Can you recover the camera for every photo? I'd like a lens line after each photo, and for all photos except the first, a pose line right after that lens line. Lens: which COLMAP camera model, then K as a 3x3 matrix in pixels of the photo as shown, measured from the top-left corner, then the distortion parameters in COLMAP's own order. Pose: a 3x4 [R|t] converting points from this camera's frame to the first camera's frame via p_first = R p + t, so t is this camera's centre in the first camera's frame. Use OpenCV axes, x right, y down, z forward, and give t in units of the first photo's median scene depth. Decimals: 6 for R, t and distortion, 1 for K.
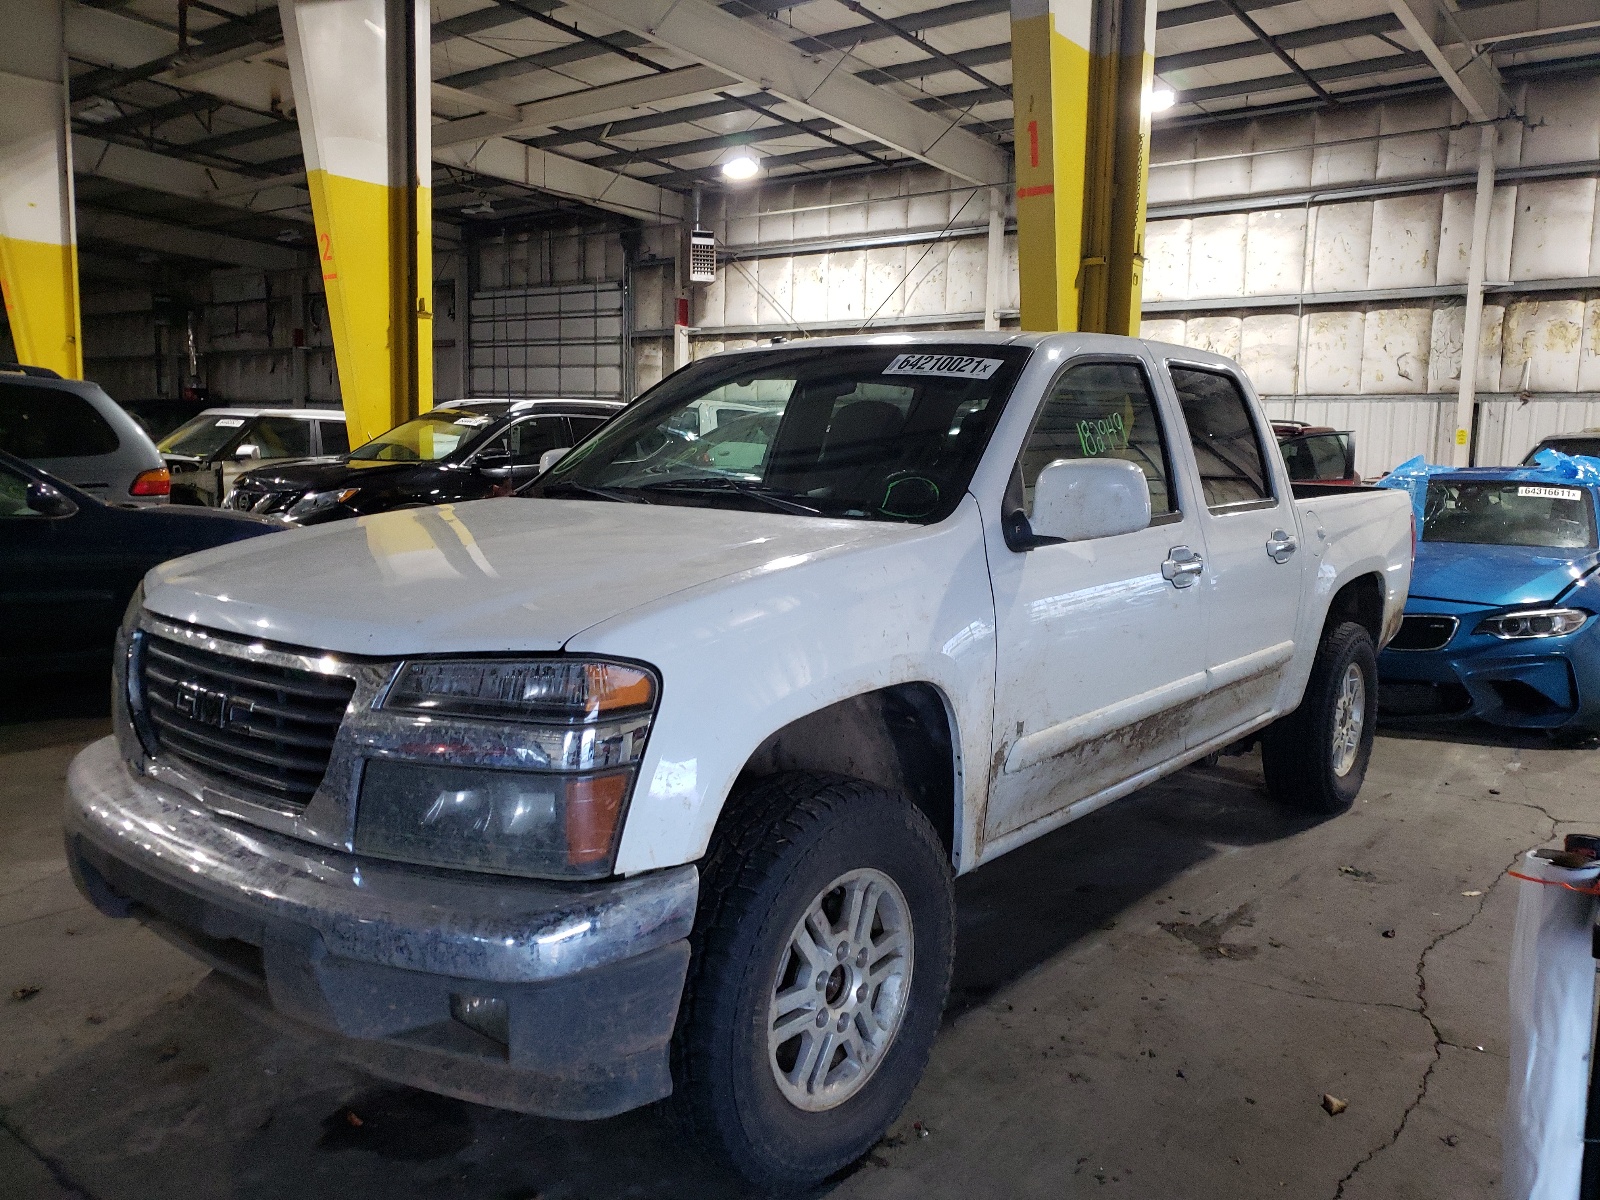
lens RADIAL K [[1242.0, 0, 800.0], [0, 1242.0, 600.0], [0, 0, 1]] dist [0.014844, 0.005443]
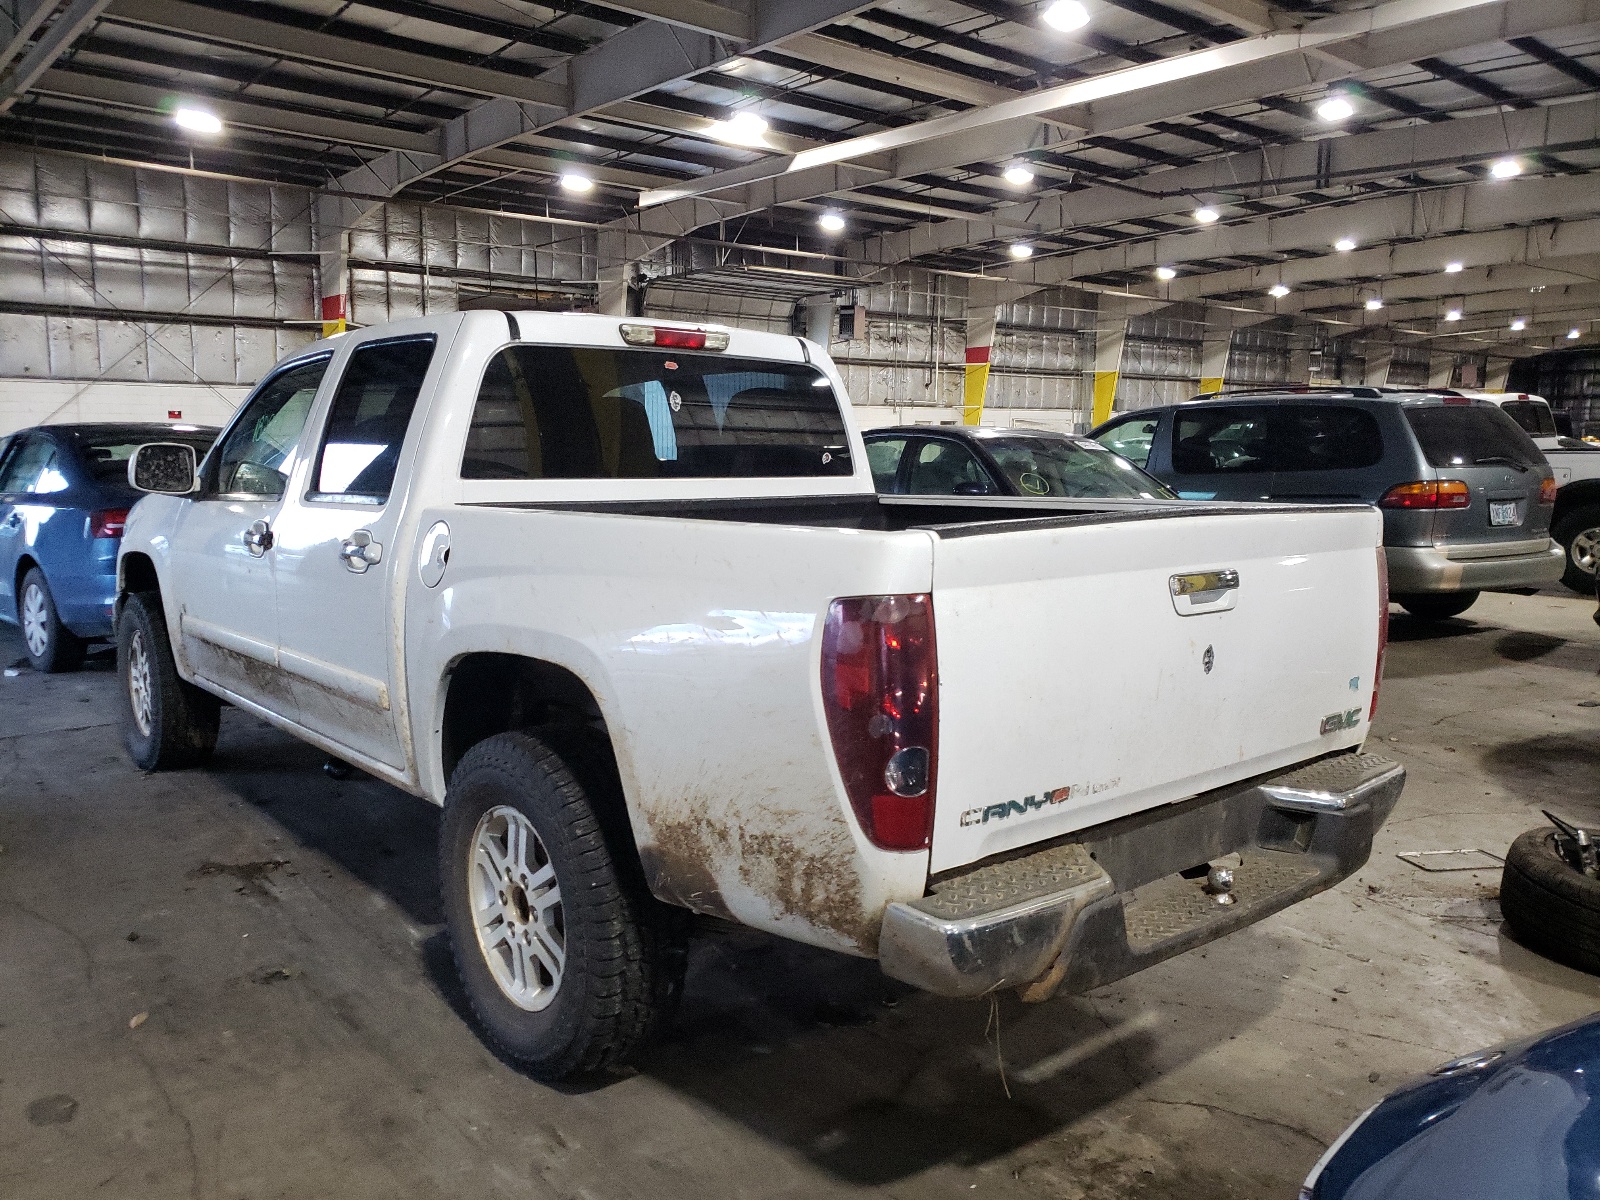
lens RADIAL K [[1242.0, 0, 800.0], [0, 1242.0, 600.0], [0, 0, 1]] dist [0.014844, 0.005443]
pose [[-0.190949, 0.095768, -0.976917, 1.208939], [-0.129058, 0.984141, 0.121702, -0.159276], [0.973079, 0.149317, -0.175561, 1.530929]]
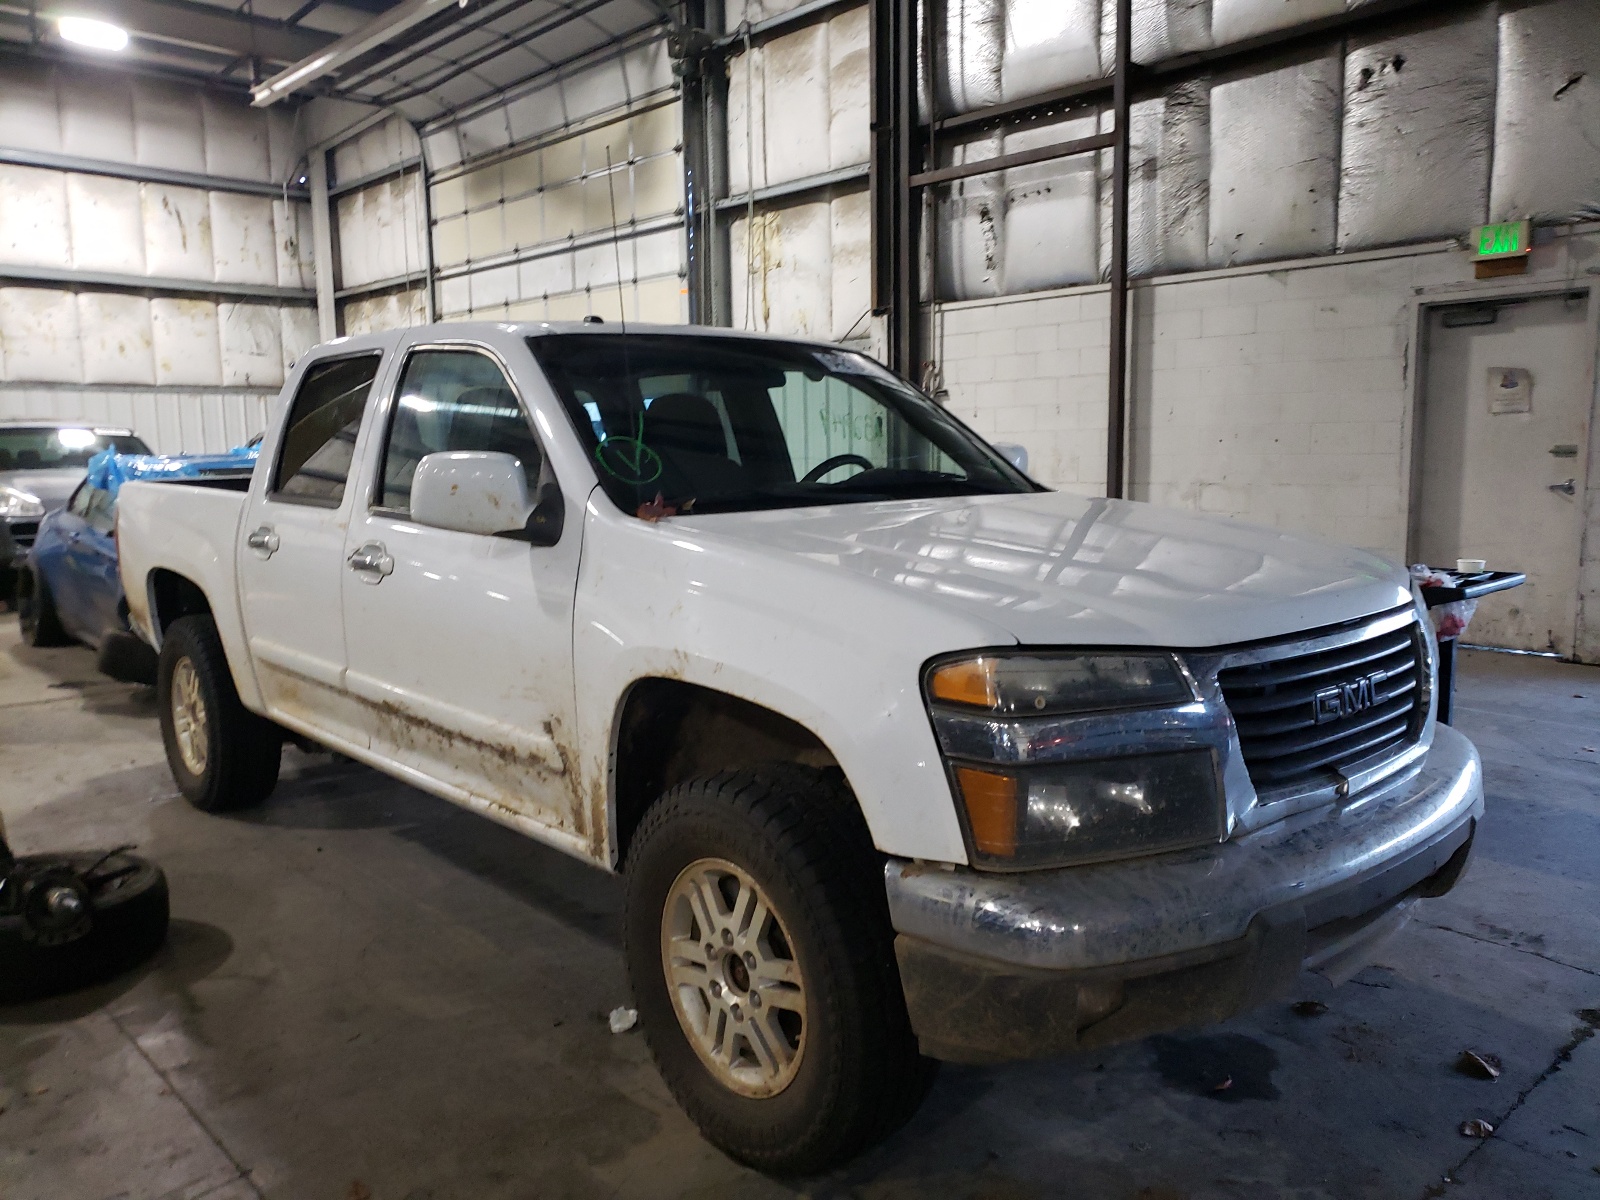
lens RADIAL K [[1197.0, 0, 791.5], [0, 1197.0, 636.2], [0, 0, 1]] dist [0.028713, -0.009438]
pose [[0.139002, -0.177867, 0.974188, -0.865799], [0.133914, 0.978078, 0.159470, -0.109087], [-0.981196, 0.108290, 0.159774, 0.750333]]
